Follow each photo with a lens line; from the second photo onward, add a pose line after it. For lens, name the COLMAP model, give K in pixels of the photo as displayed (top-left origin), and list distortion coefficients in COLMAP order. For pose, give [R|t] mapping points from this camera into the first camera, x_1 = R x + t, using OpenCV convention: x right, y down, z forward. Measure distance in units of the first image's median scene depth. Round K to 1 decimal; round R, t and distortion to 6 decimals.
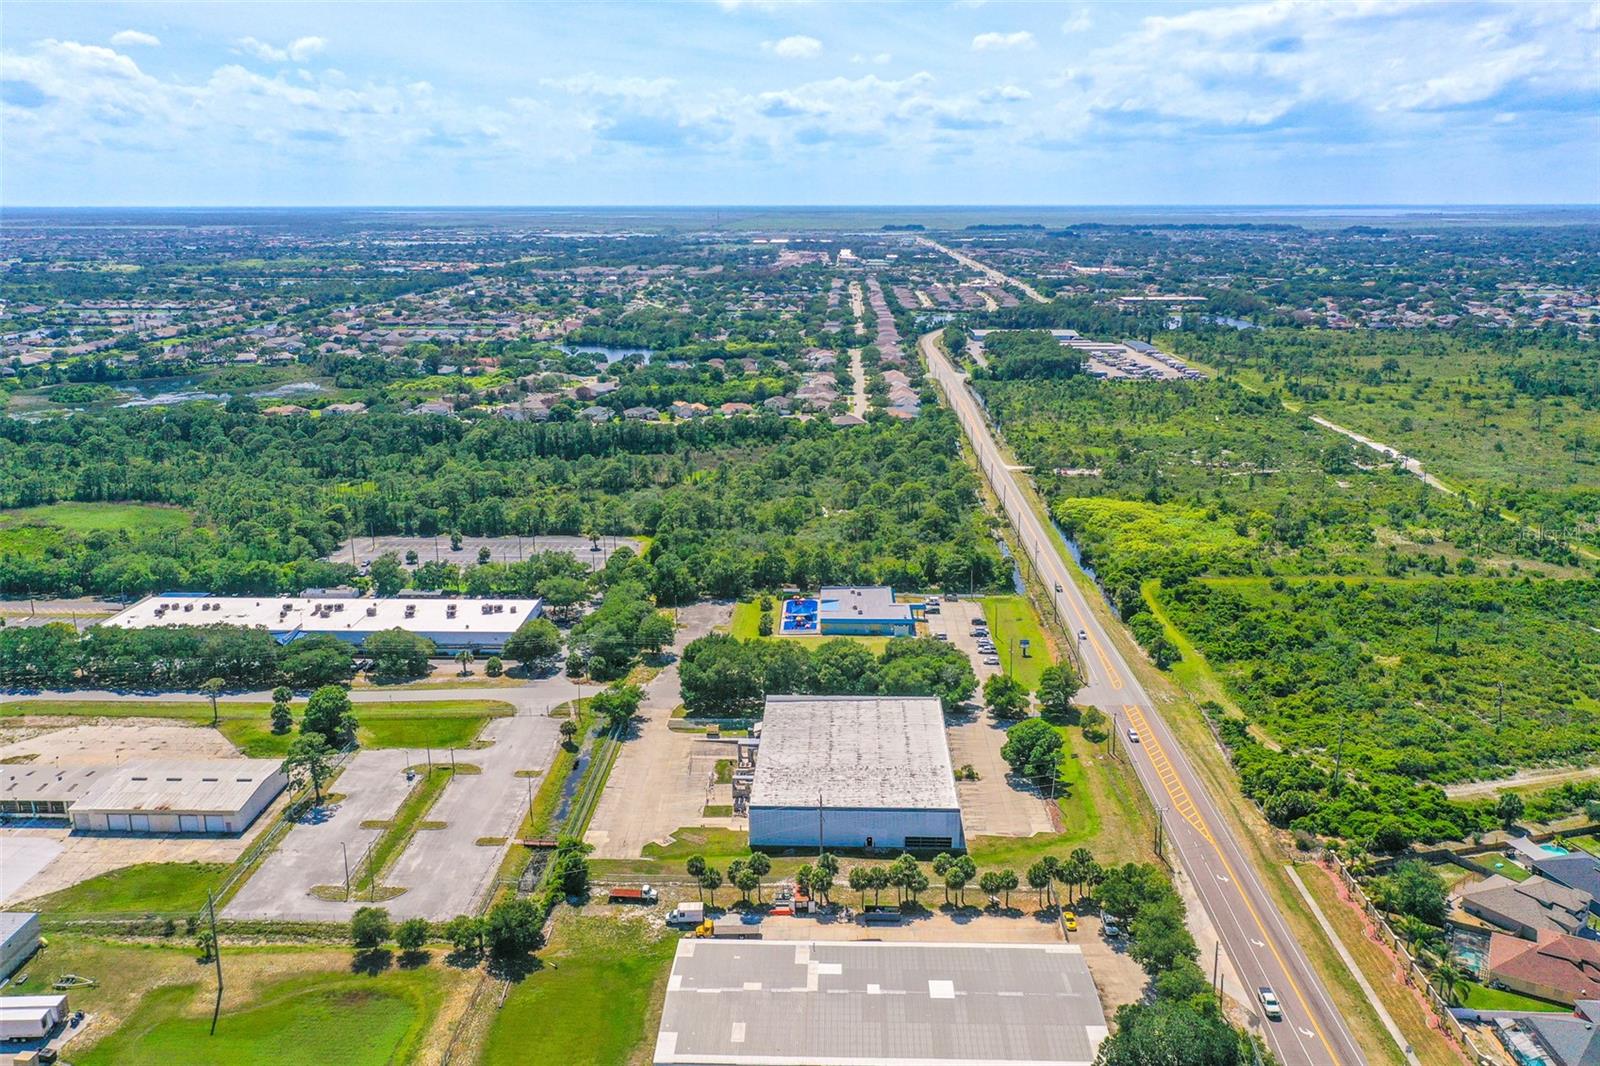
lens RADIAL K [[1252.1, 0, 807.2], [0, 1252.1, 533.4], [0, 0, 1]] dist [0.002823, 0.001576]
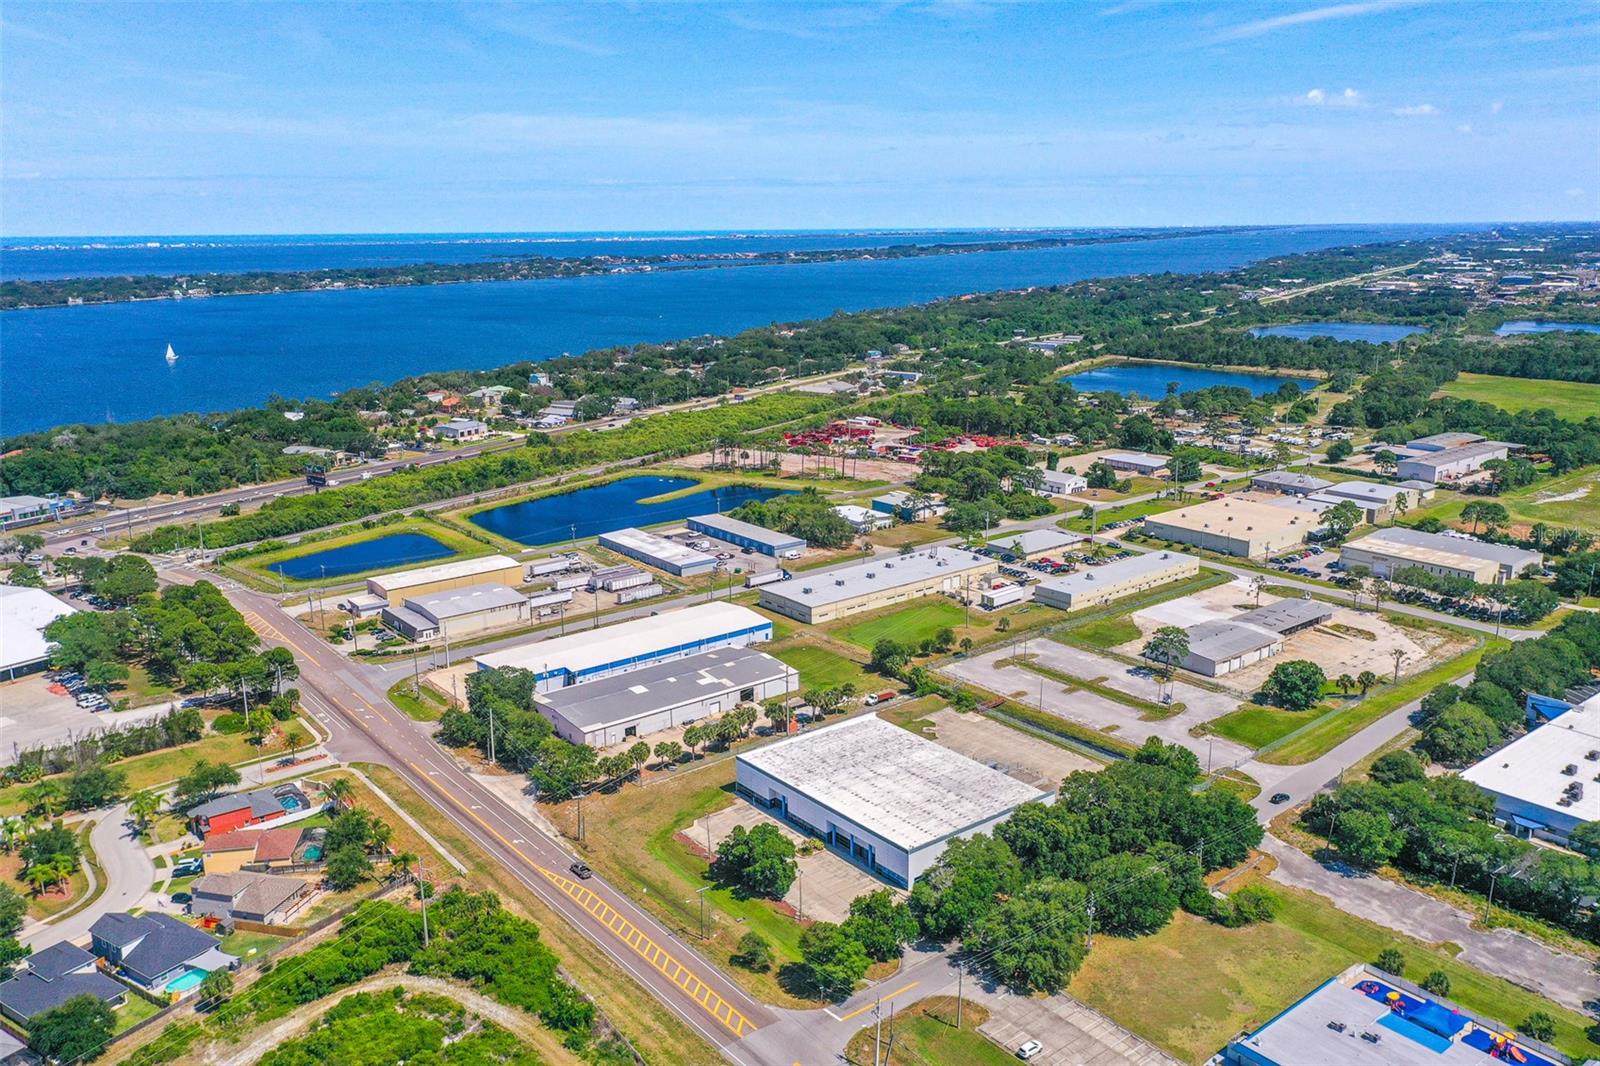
lens RADIAL K [[1261.2, 0, 803.1], [0, 1261.2, 527.4], [0, 0, 1]] dist [0.004677, 0.002614]
pose [[-0.767054, 0.158747, -0.621633, 0.532864], [-0.154749, 0.894522, 0.419384, -0.322867], [0.622641, 0.417887, -0.661581, 1.204483]]
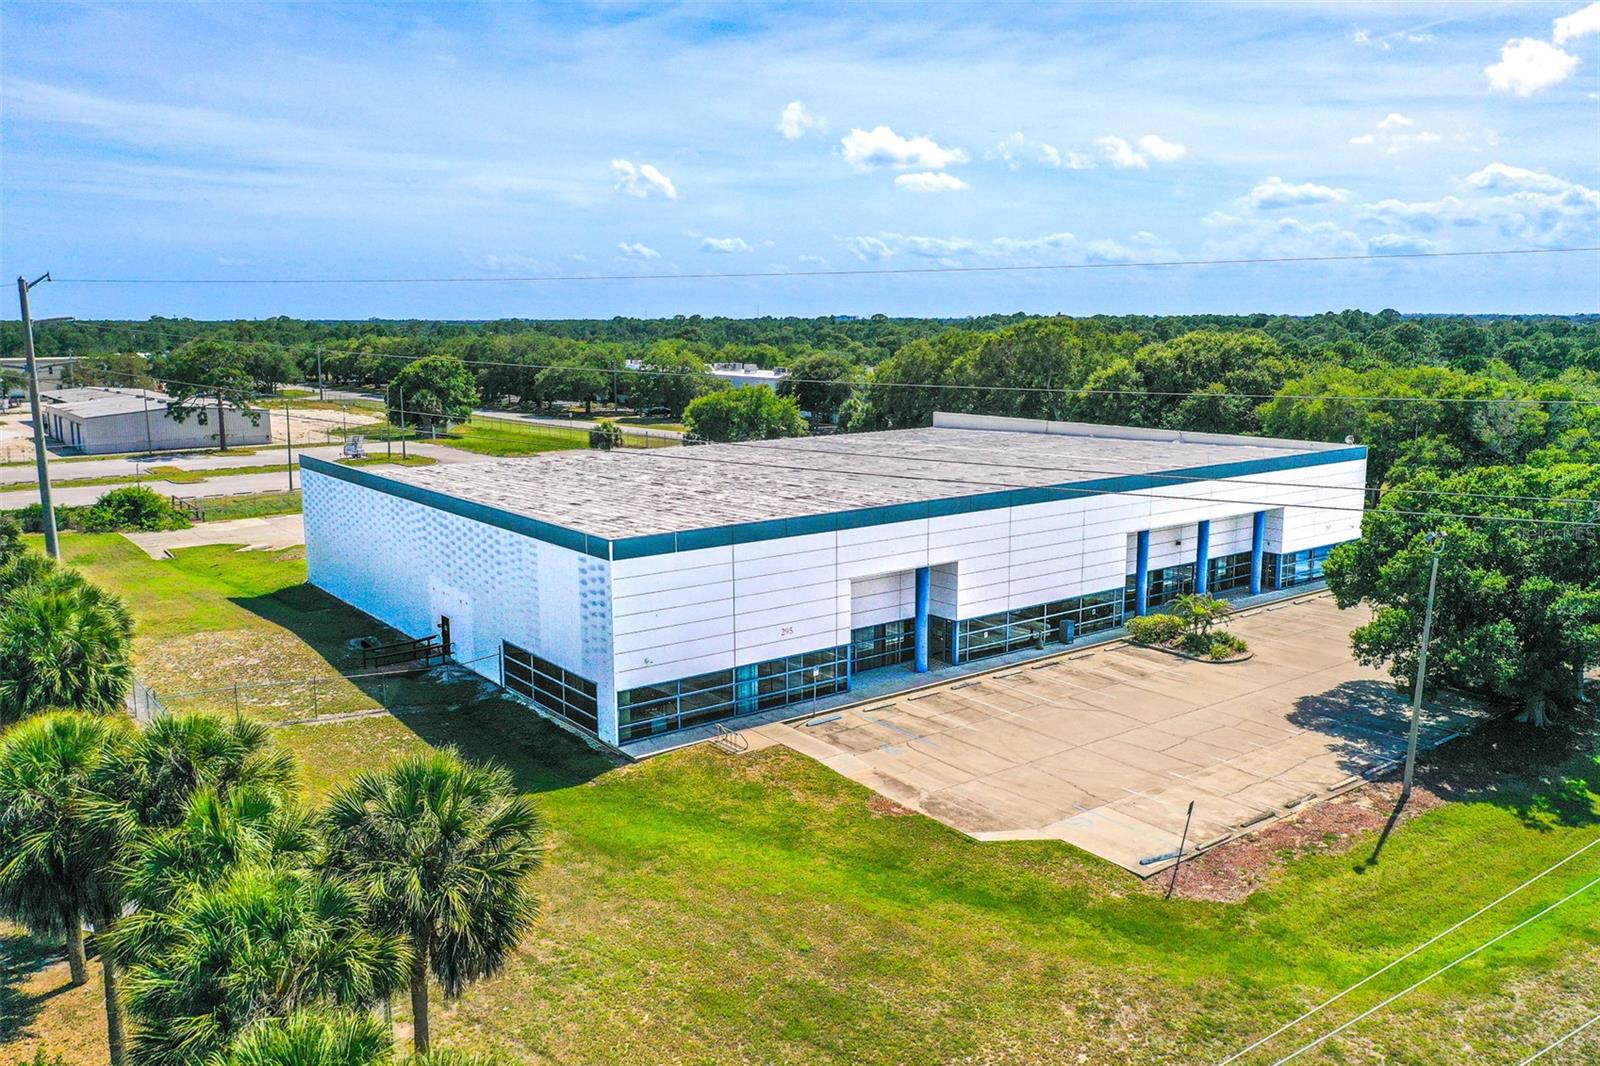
lens RADIAL K [[1251.7, 0, 800.0], [0, 1251.7, 533.0], [0, 0, 1]] dist [0.009219, 0.003882]
pose [[0.630628, 0.126931, -0.765635, 0.208197], [-0.194949, 0.980811, 0.002032, 0.149162], [0.751201, 0.147979, 0.643272, 0.627693]]
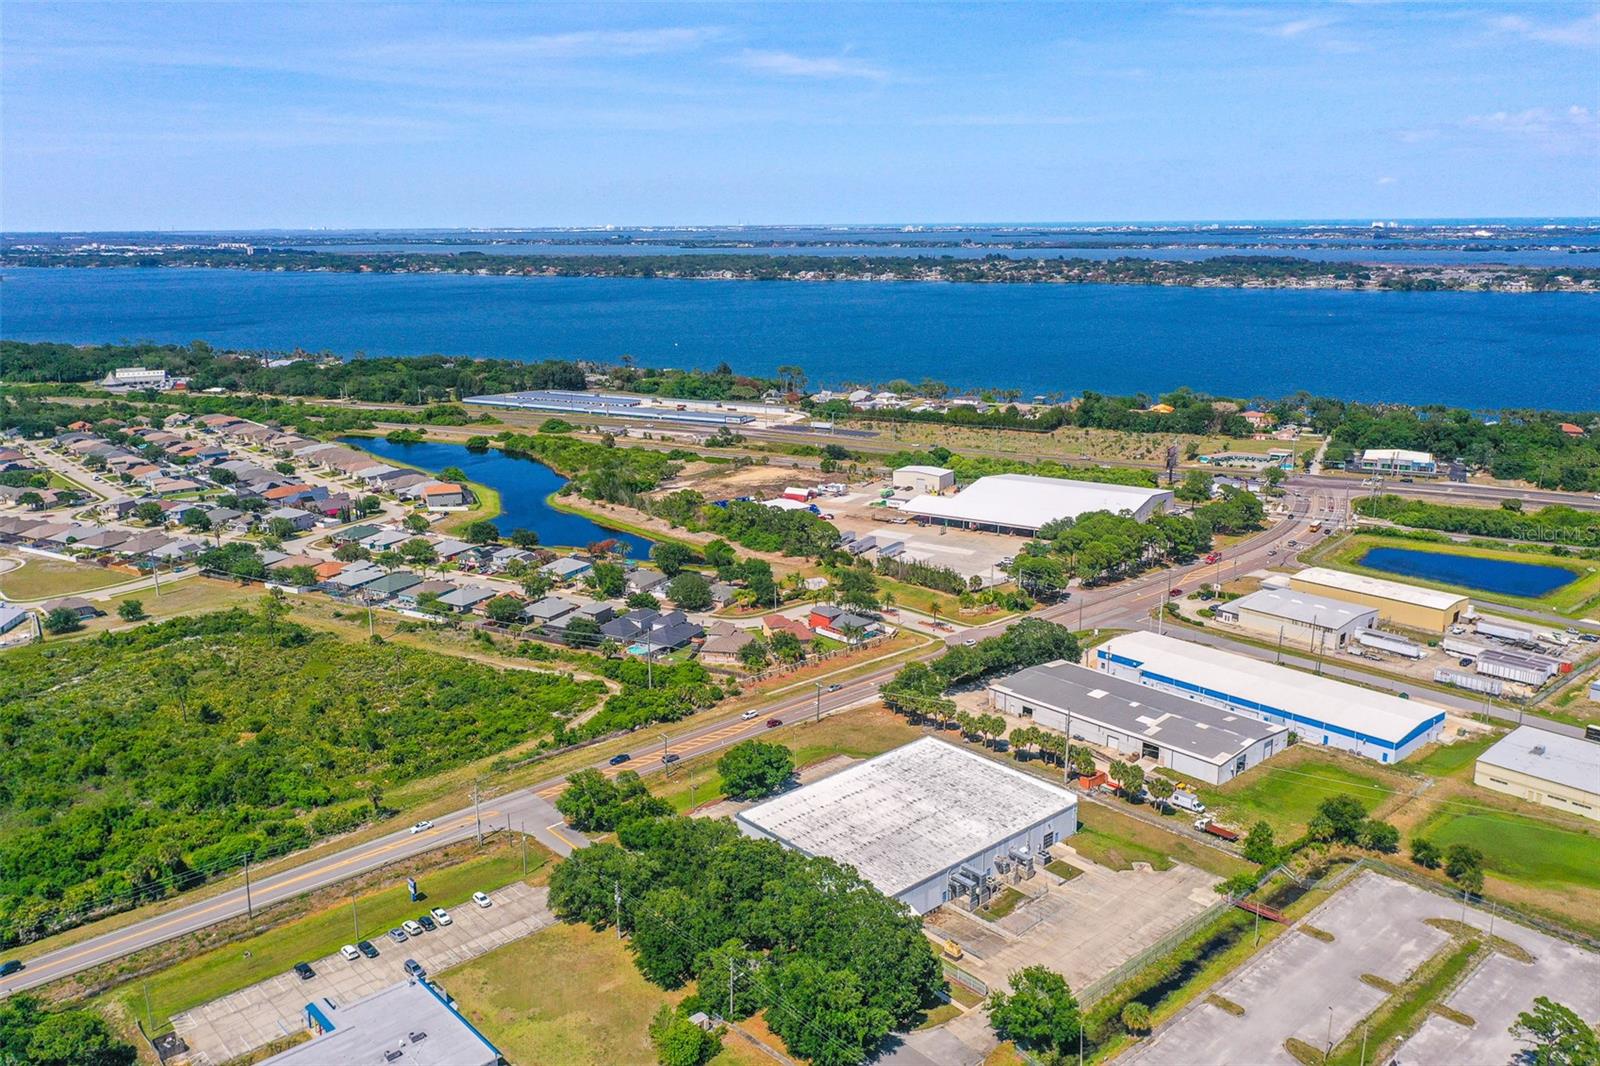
lens RADIAL K [[1258.8, 0, 802.1], [0, 1258.8, 528.7], [0, 0, 1]] dist [0.005834, -0.004256]
pose [[-0.688217, -0.165113, 0.706466, -0.418612], [0.197373, 0.894421, 0.401316, -0.315340], [-0.698141, 0.415631, -0.582967, 1.186172]]
